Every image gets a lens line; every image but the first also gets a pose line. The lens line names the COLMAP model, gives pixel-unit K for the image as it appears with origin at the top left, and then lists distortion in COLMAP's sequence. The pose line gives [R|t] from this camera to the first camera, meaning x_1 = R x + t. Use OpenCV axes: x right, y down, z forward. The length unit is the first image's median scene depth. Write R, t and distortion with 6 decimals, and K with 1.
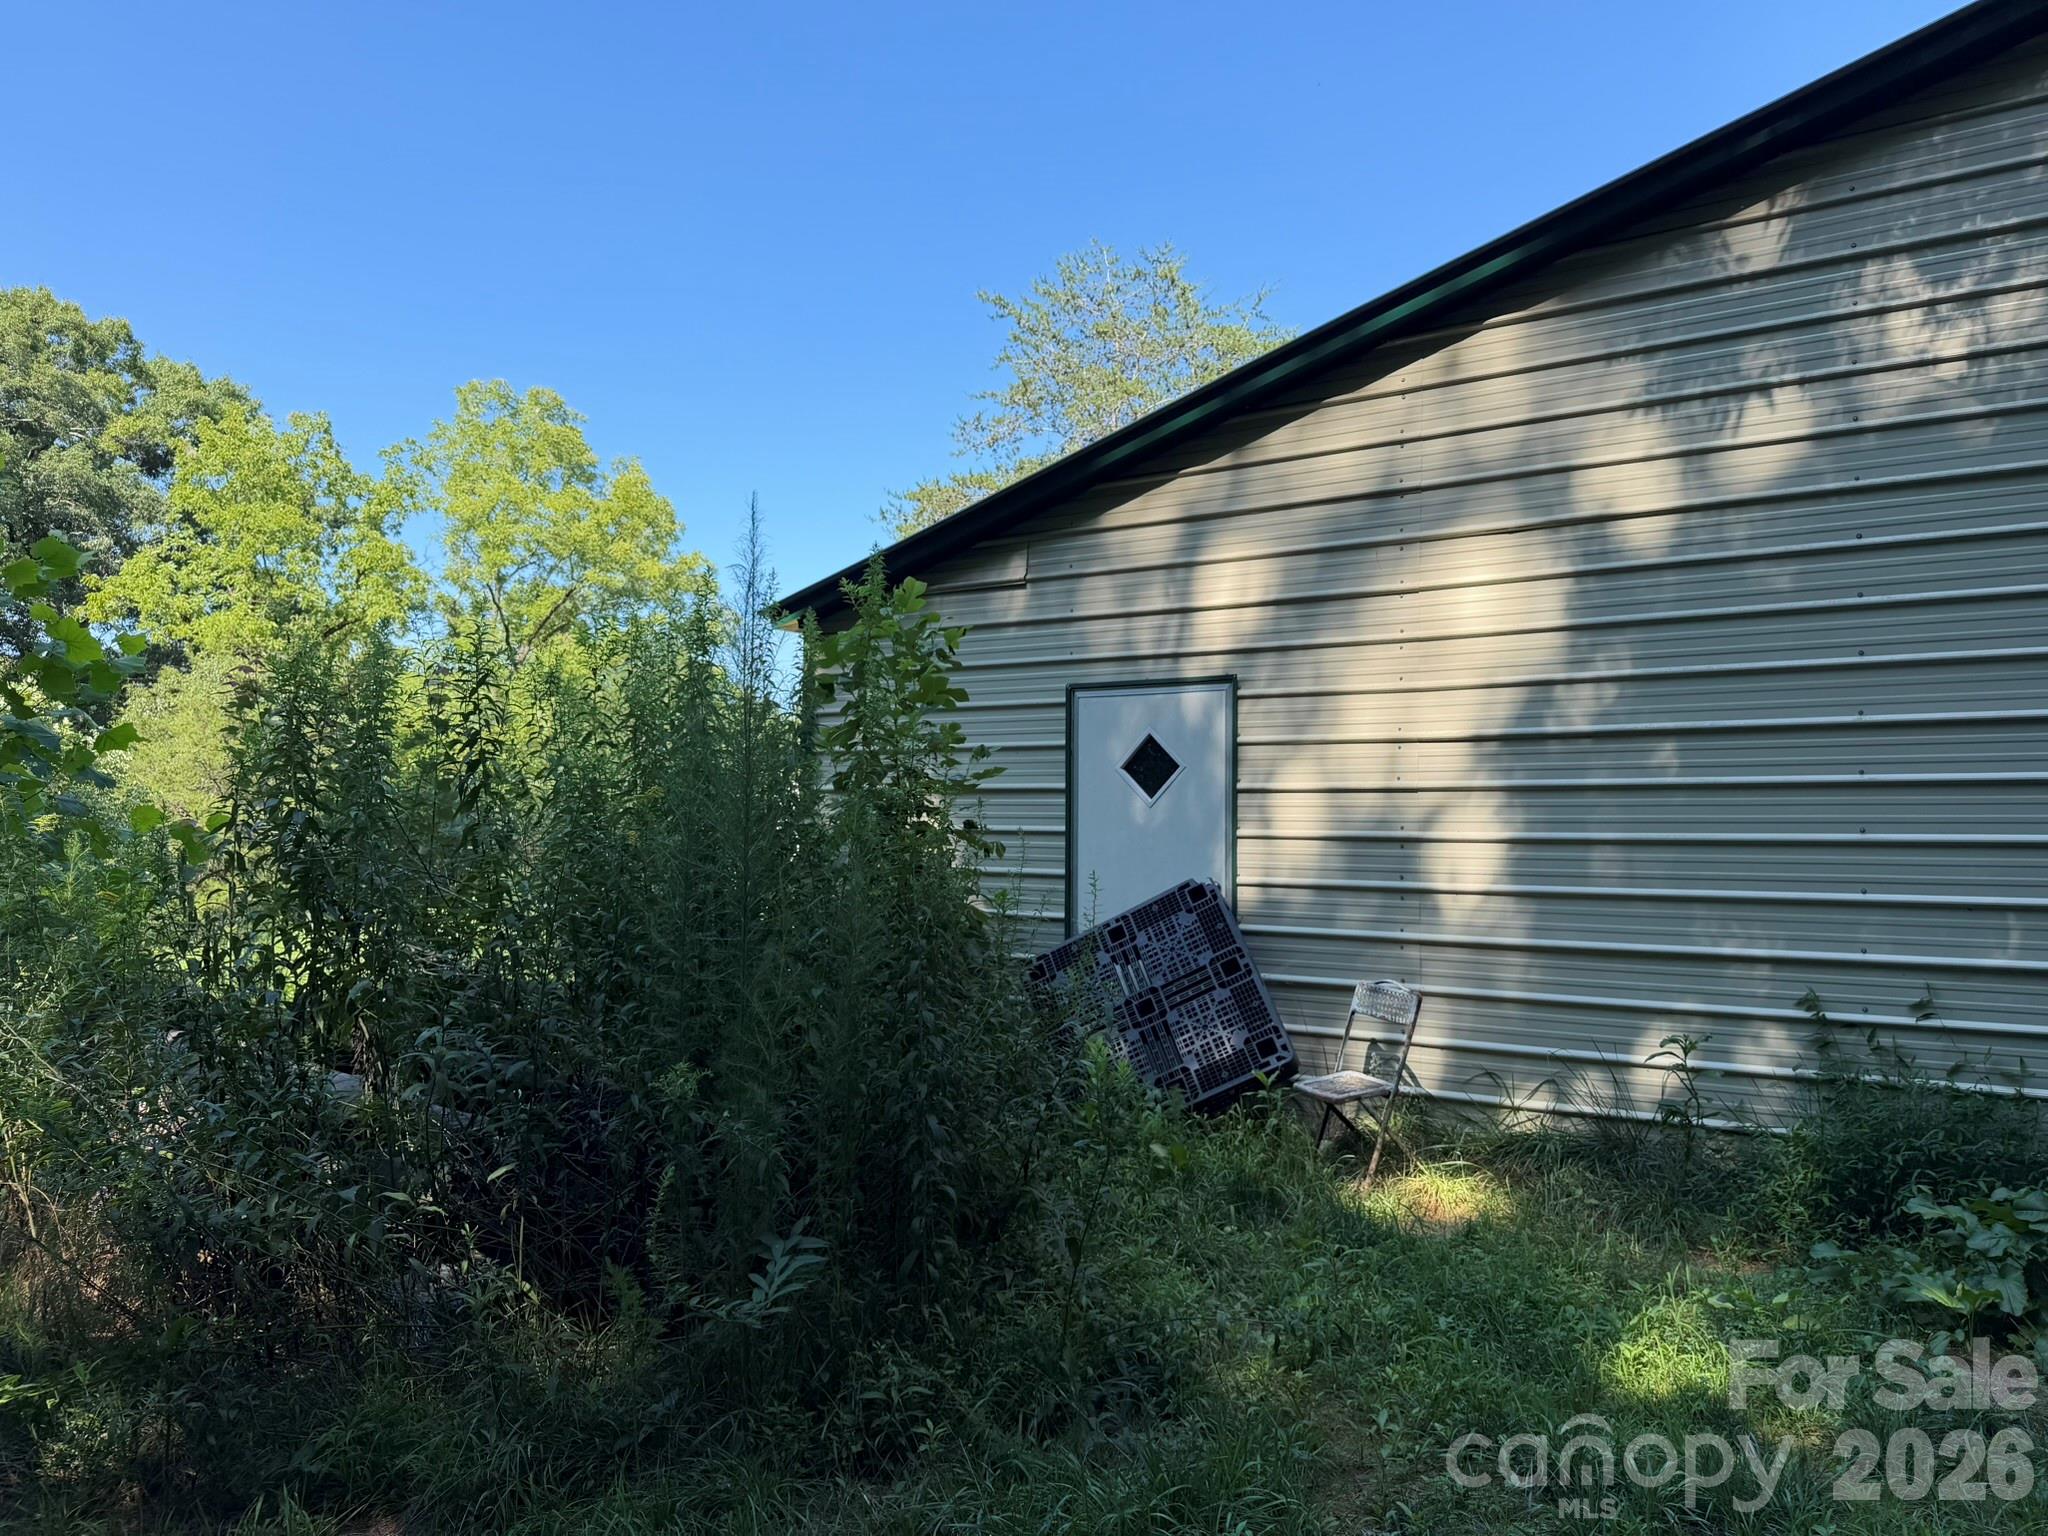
lens RADIAL K [[1444.6, 0, 1024.0], [0, 1444.6, 768.0], [0, 0, 1]] dist [0.005186, -0.012385]
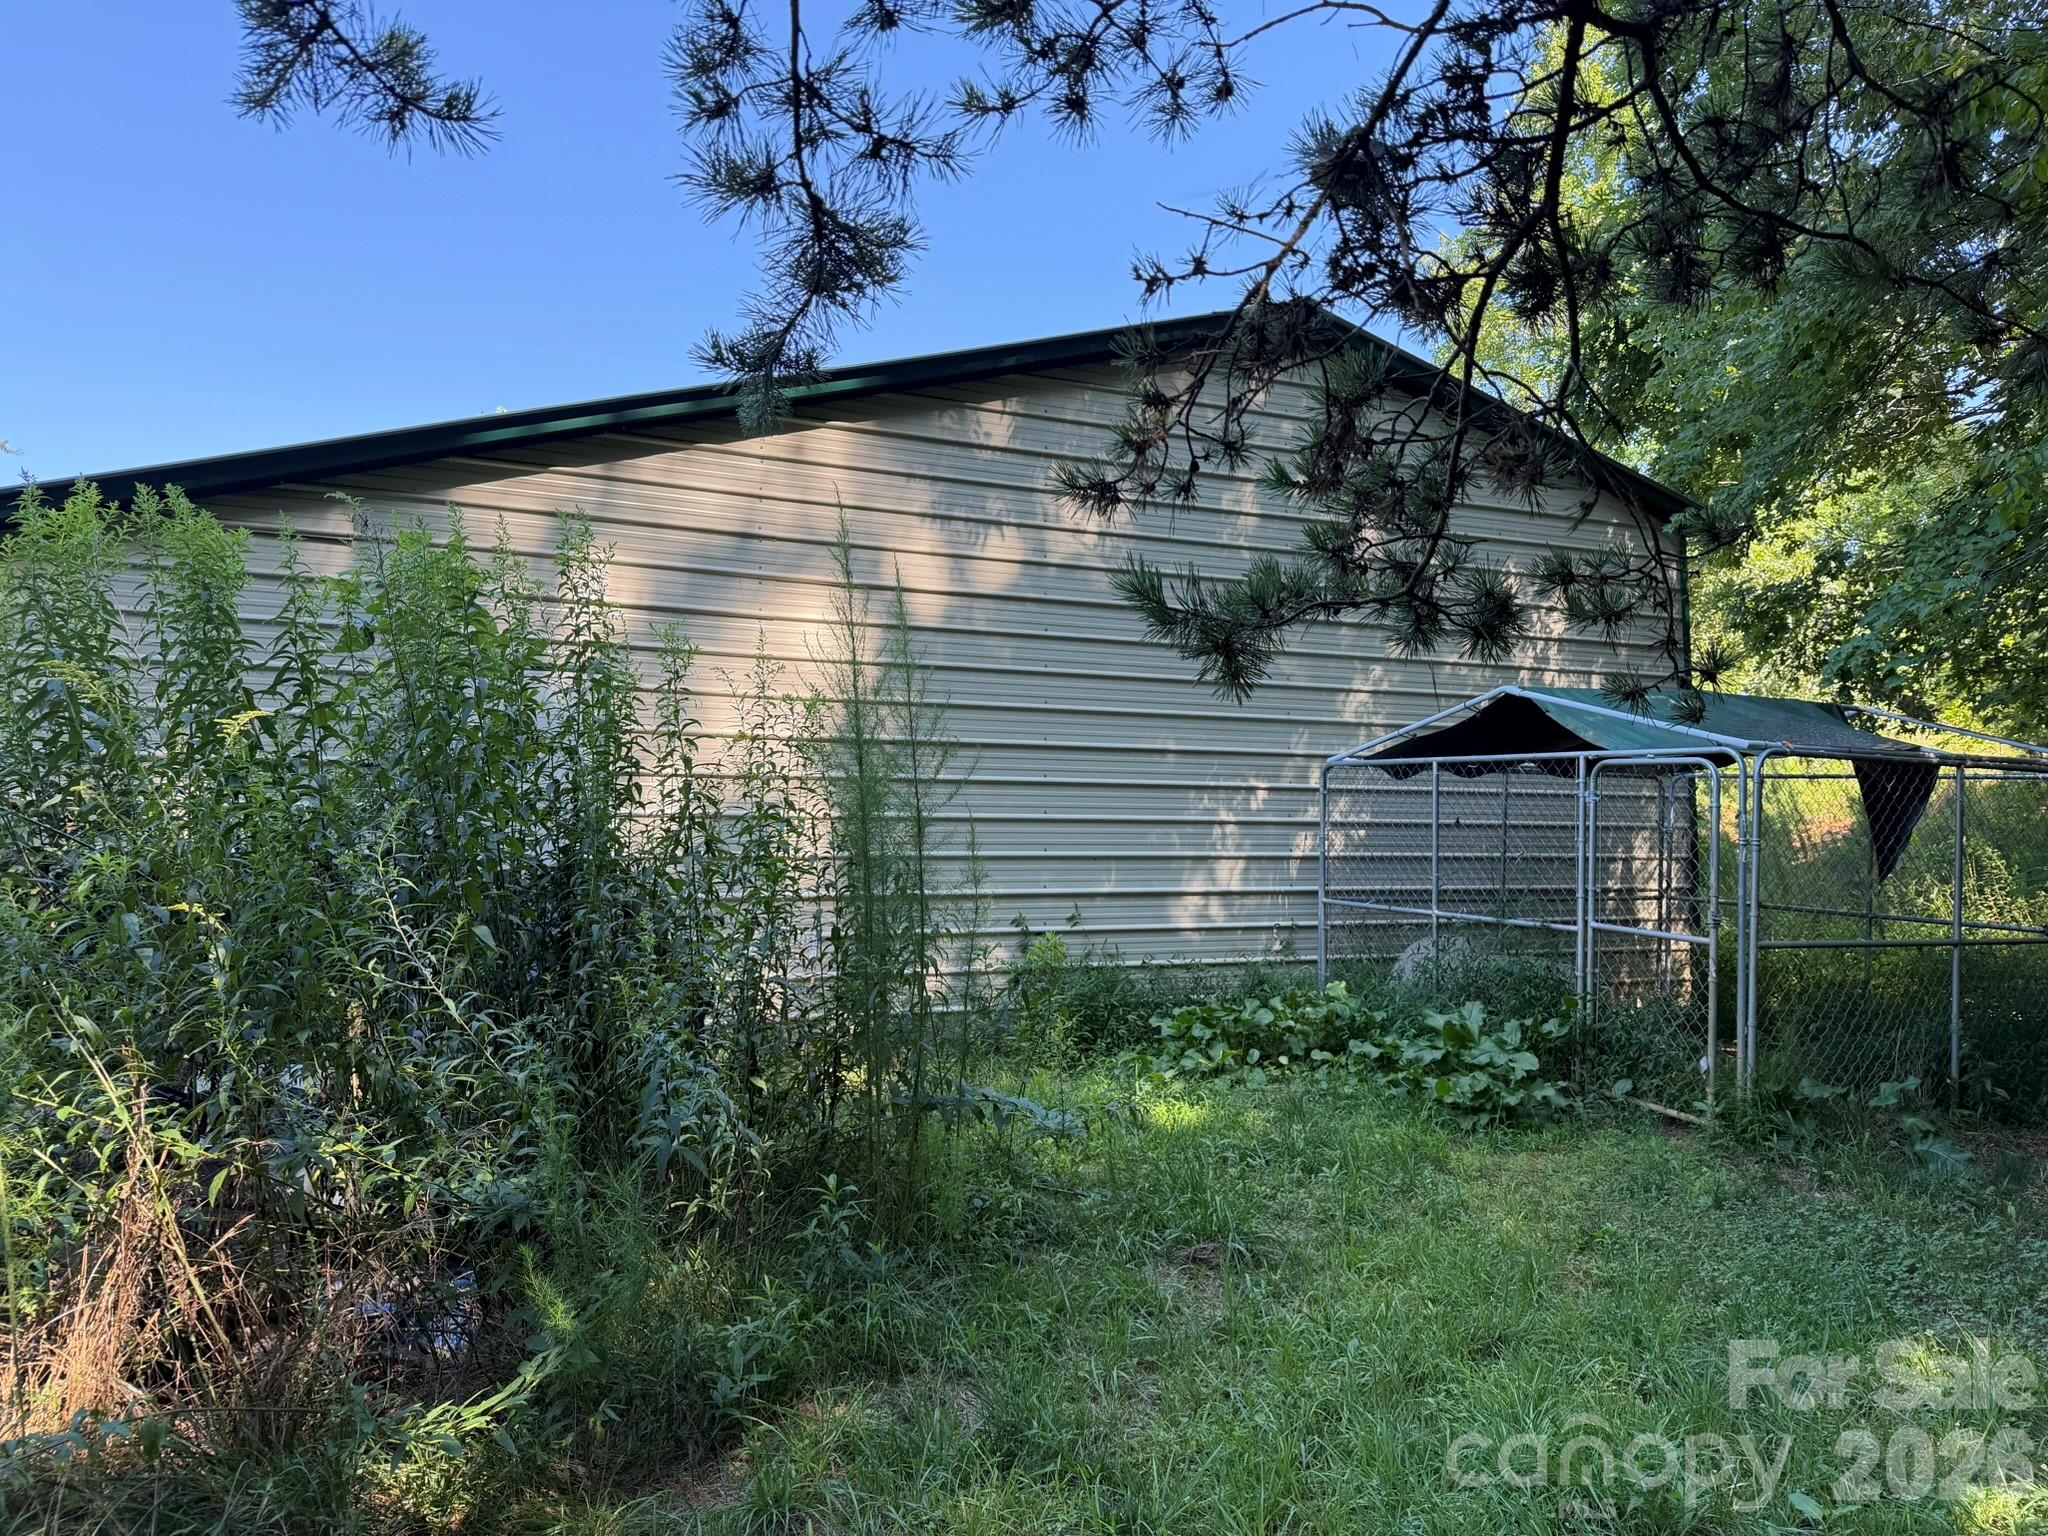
lens RADIAL K [[1444.6, 0, 1024.0], [0, 1444.6, 768.0], [0, 0, 1]] dist [0.005186, -0.012385]
pose [[0.503146, 0.030433, 0.863665, -0.756680], [-0.052959, 0.998587, -0.004335, 0.000601], [-0.862577, -0.043557, 0.504047, 0.185396]]
